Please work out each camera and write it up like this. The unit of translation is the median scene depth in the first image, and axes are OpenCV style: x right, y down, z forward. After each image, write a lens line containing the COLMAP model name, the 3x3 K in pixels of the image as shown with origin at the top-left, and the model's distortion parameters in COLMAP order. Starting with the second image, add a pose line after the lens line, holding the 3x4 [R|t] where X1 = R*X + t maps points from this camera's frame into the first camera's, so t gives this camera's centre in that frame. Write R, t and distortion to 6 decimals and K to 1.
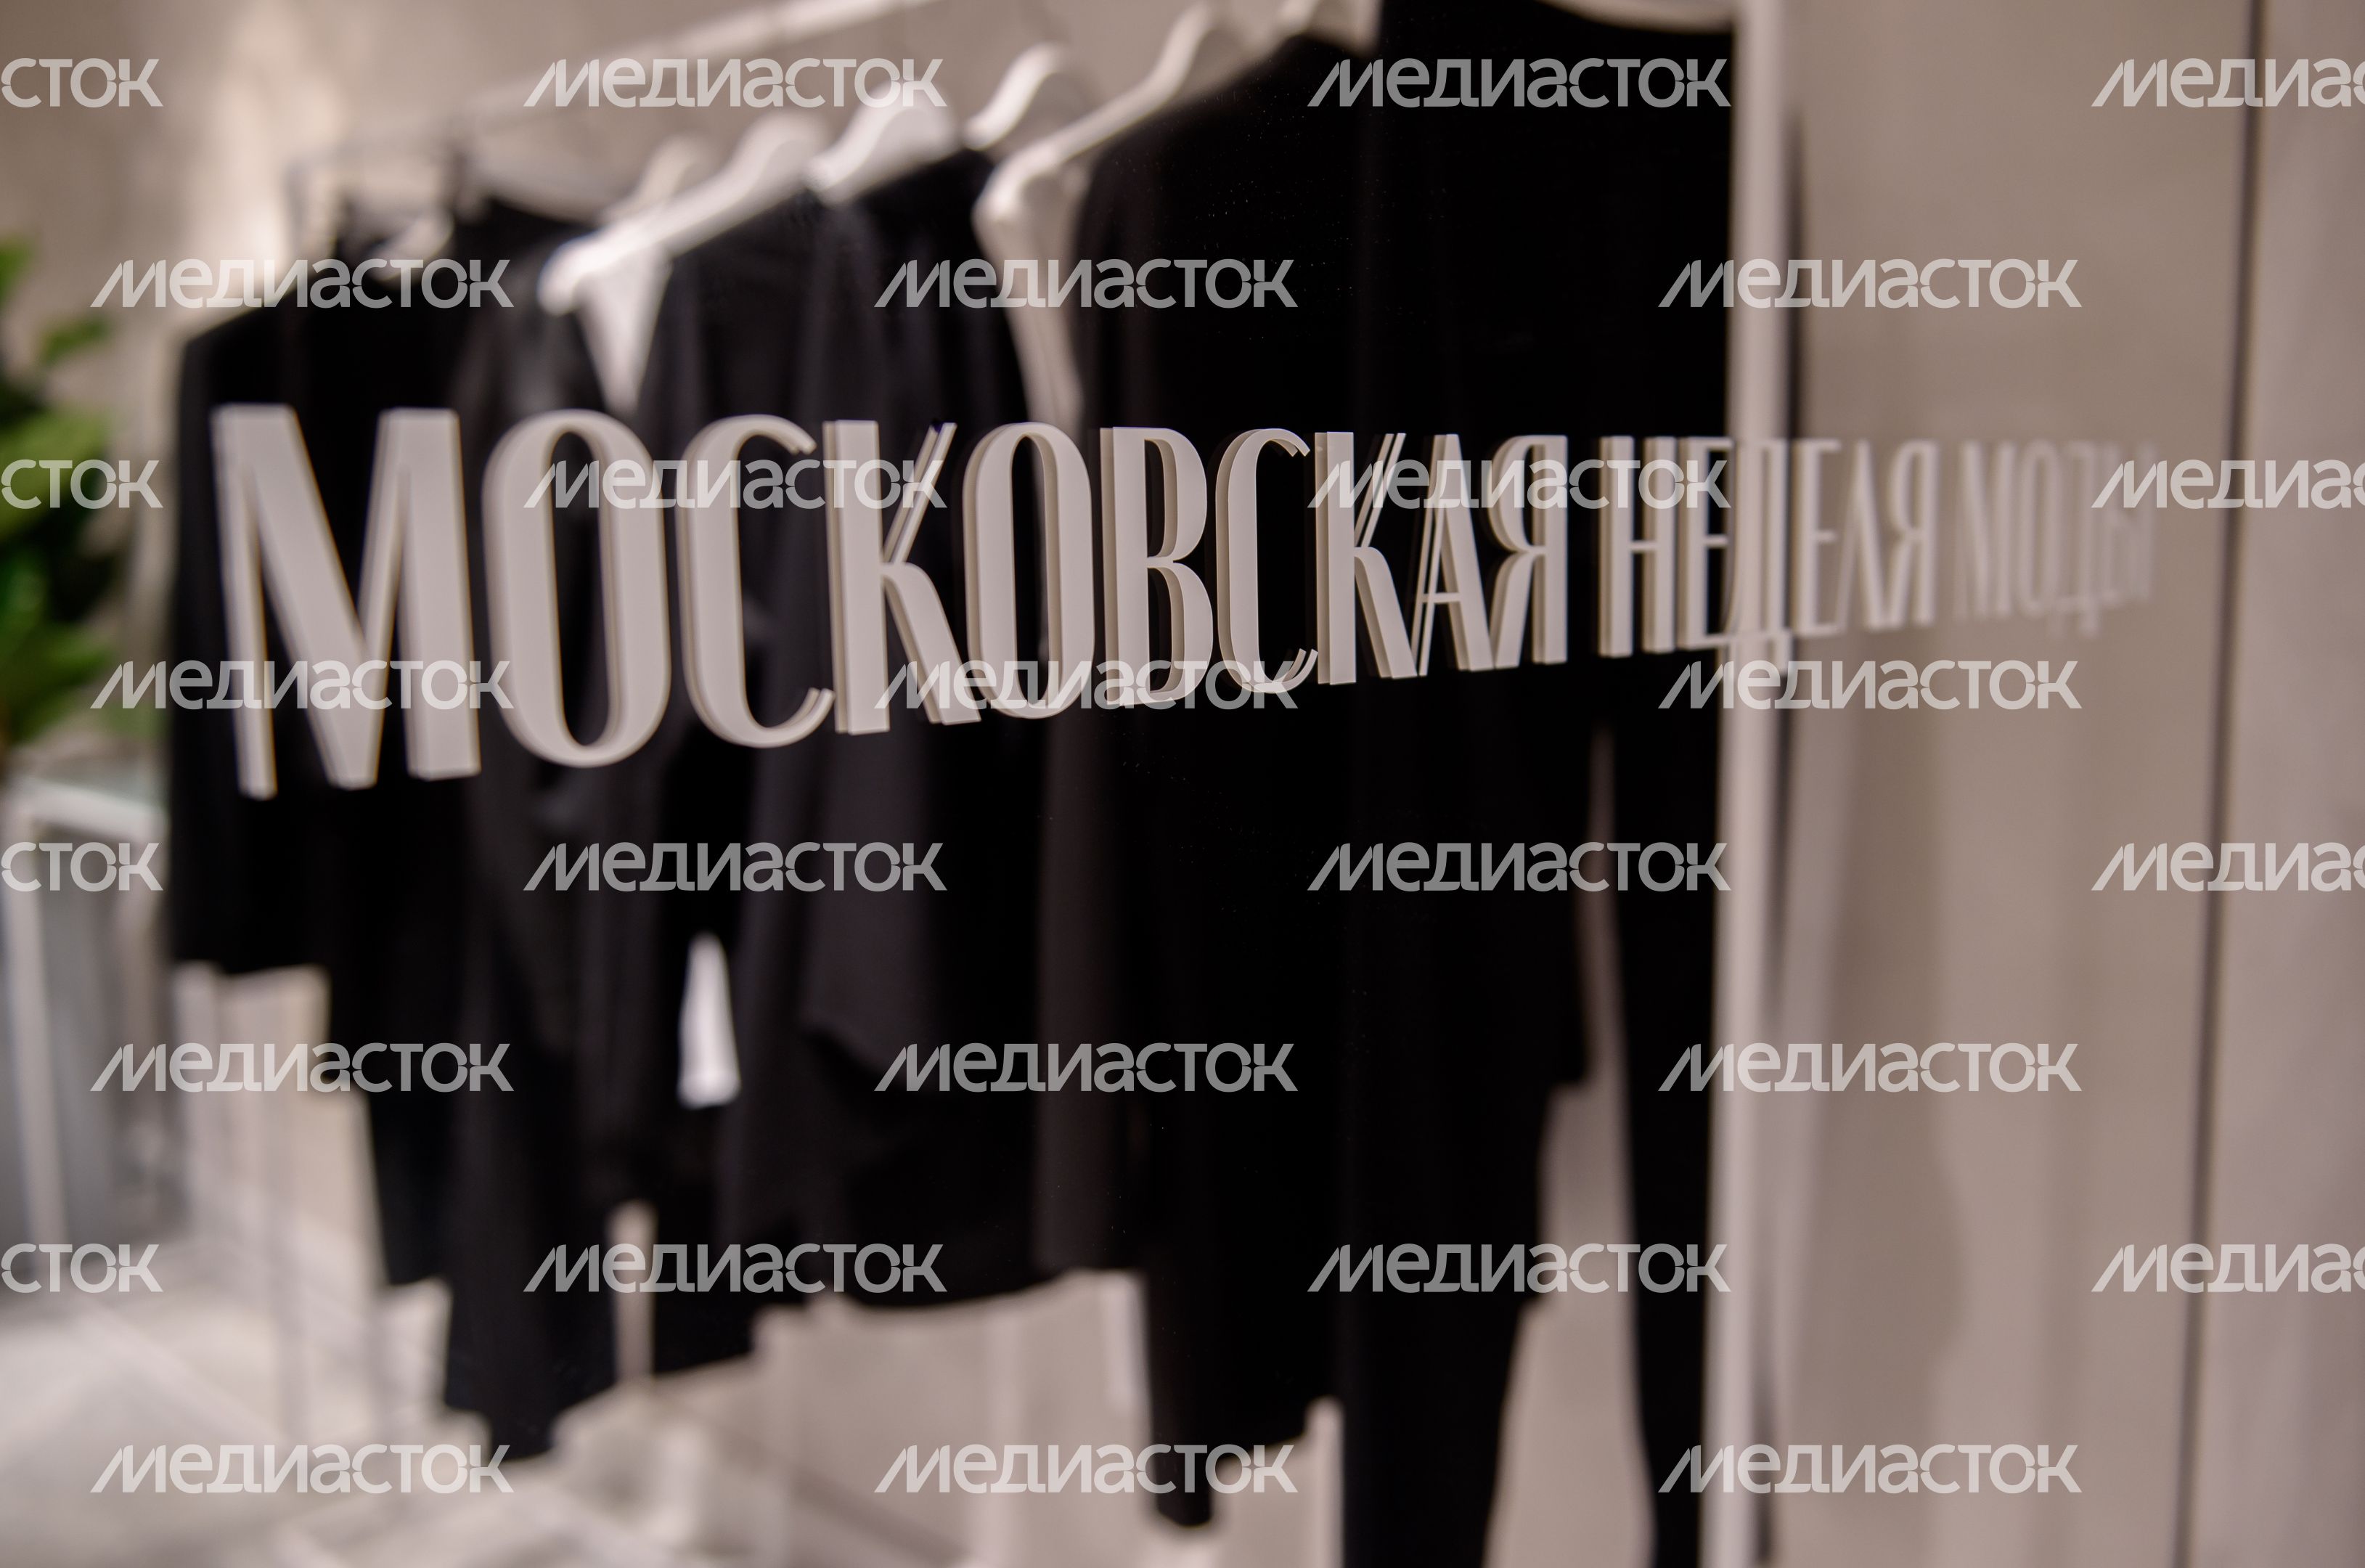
lens RADIAL K [[2030.3, 0, 1182.5], [0, 2030.3, 784.0], [0, 0, 1]] dist [0.038642, 0.002425]
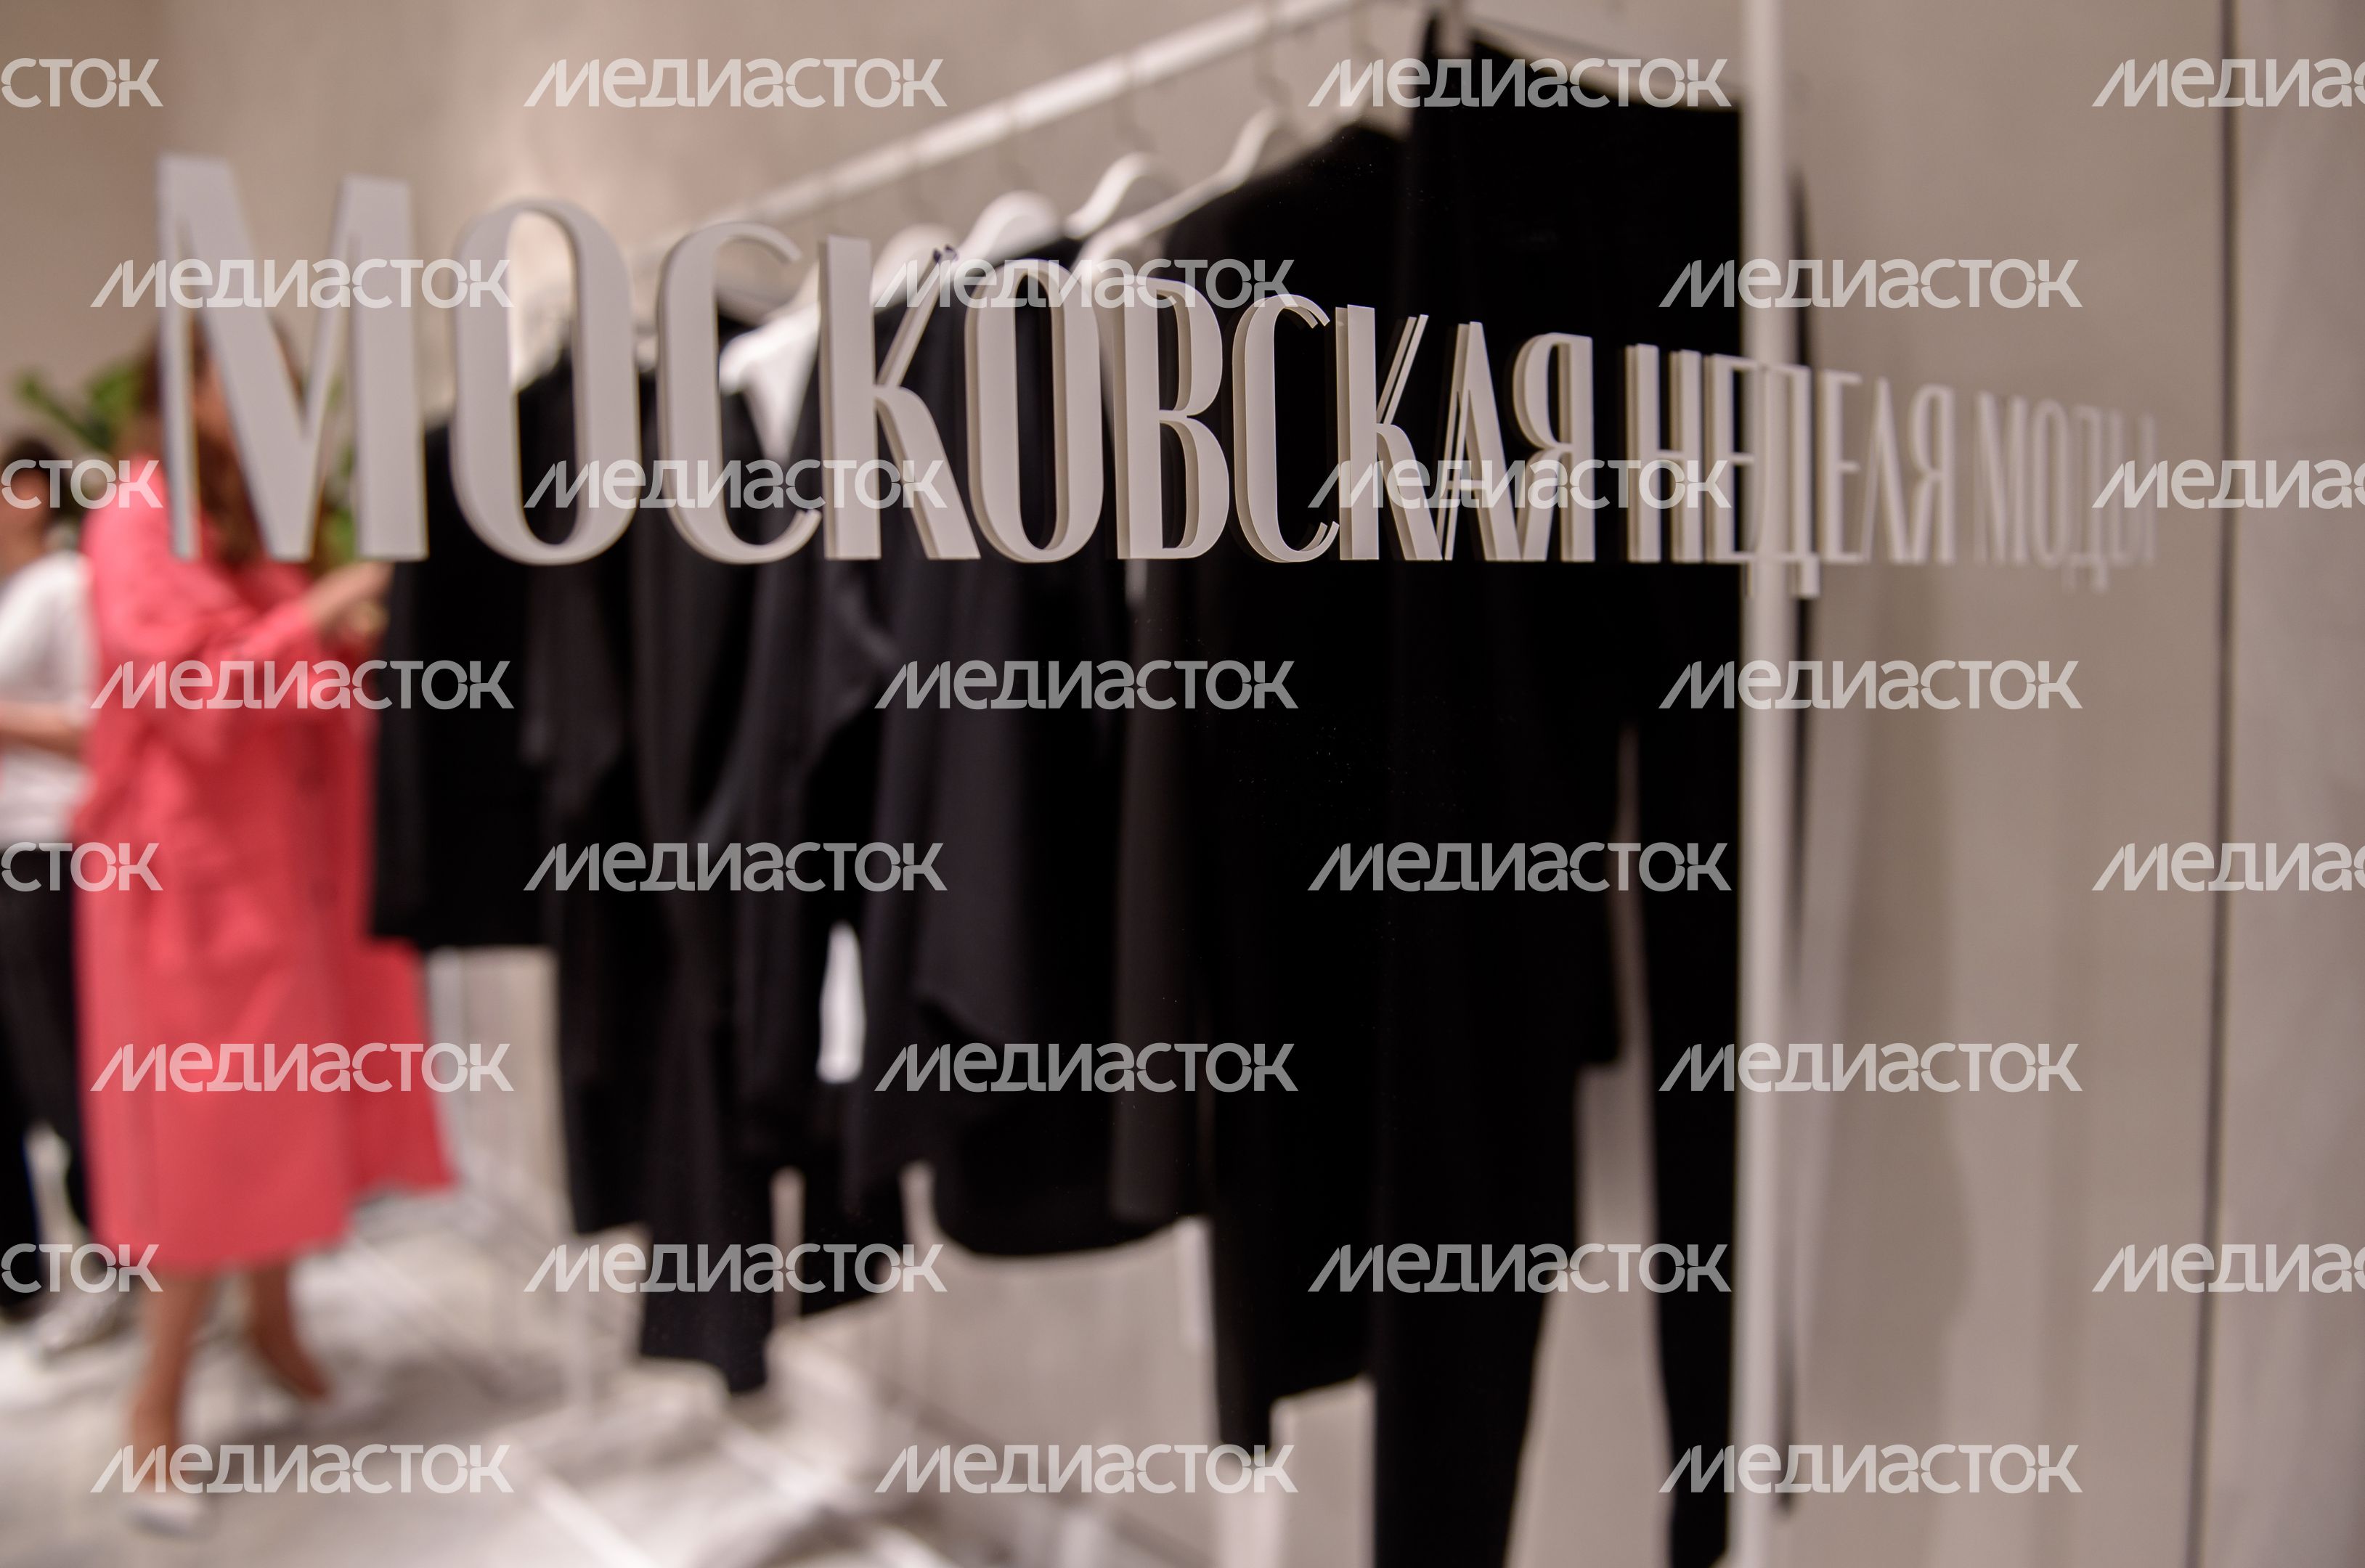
lens RADIAL K [[1599.5, 0, 1182.5], [0, 1599.5, 784.0], [0, 0, 1]] dist [-0.007647, -0.002123]
pose [[0.997627, 0.000912, -0.068843, 0.036386], [-0.005484, 0.997787, -0.066263, 0.093016], [0.068630, 0.066483, 0.995424, 0.187989]]
